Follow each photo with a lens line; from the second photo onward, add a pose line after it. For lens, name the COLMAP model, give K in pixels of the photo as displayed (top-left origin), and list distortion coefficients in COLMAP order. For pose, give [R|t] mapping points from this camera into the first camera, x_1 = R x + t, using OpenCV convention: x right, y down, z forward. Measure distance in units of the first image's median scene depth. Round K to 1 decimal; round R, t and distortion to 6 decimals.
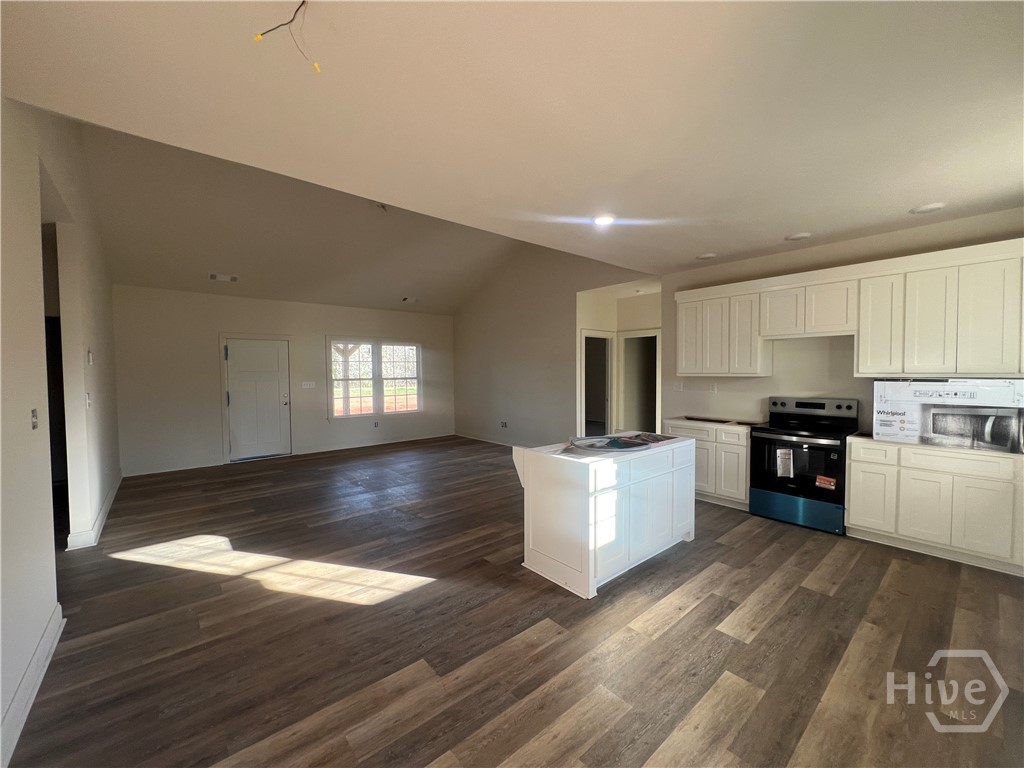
lens RADIAL K [[410.2, 0, 509.3], [0, 410.2, 383.4], [0, 0, 1]] dist [-0.004675, 0.000146]
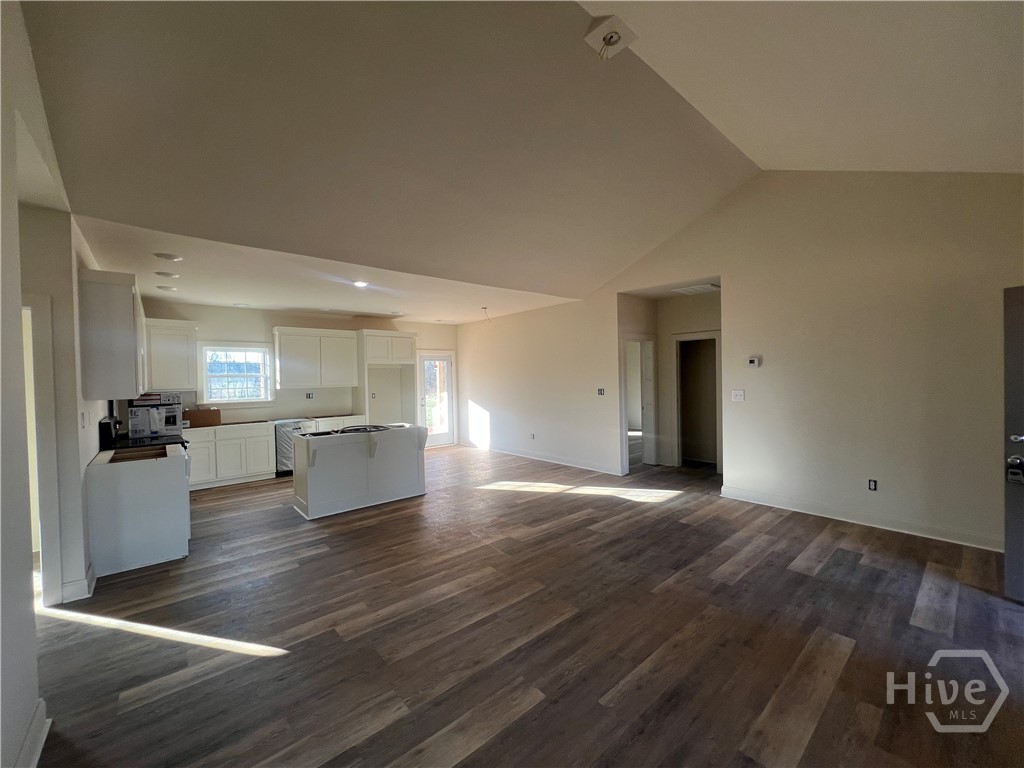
lens RADIAL K [[410.2, 0, 509.3], [0, 410.2, 383.4], [0, 0, 1]] dist [-0.004675, 0.000146]
pose [[-0.999600, 0.027765, -0.005457, -0.293297], [0.027461, 0.998394, 0.049554, -0.088177], [0.006824, 0.049384, -0.998757, 2.471855]]
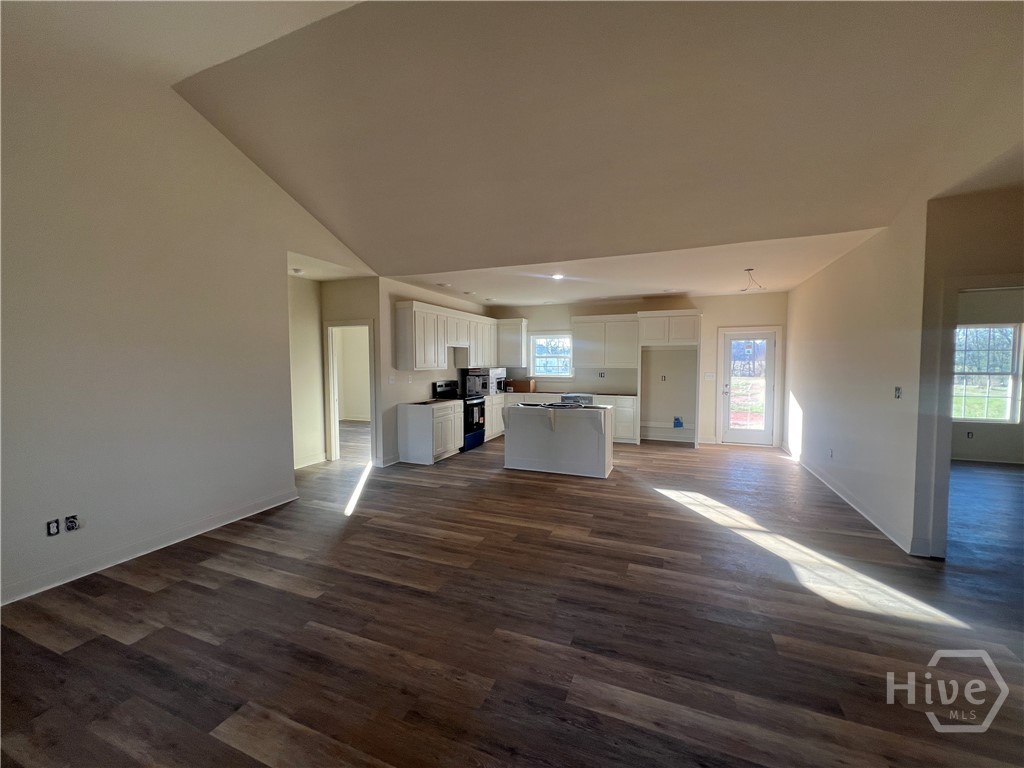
lens RADIAL K [[410.2, 0, 509.3], [0, 410.2, 383.4], [0, 0, 1]] dist [-0.004675, 0.000146]
pose [[-0.461918, -0.038933, 0.886068, -1.169749], [0.035265, 0.997440, 0.062211, -0.066318], [-0.886222, 0.059983, -0.459362, 1.935483]]
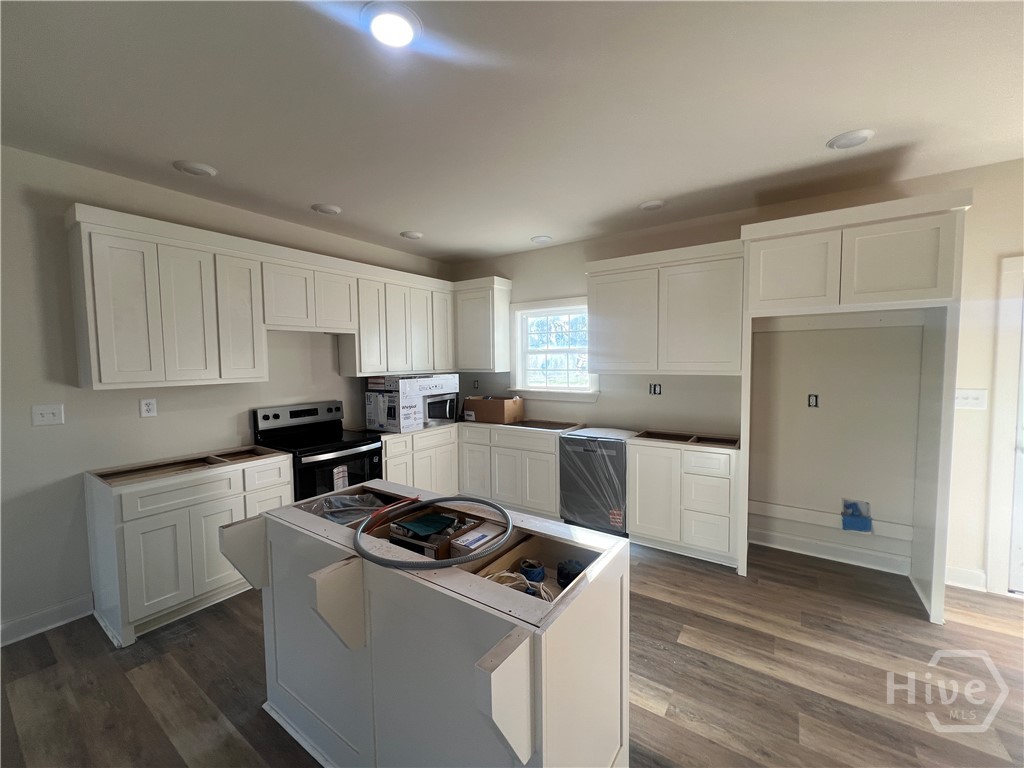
lens RADIAL K [[410.2, 0, 509.3], [0, 410.2, 383.4], [0, 0, 1]] dist [-0.004675, 0.000146]
pose [[-0.258706, -0.046098, 0.964855, -0.225227], [0.046917, 0.997082, 0.060218, -0.046280], [-0.964816, 0.060847, -0.255789, 0.986192]]
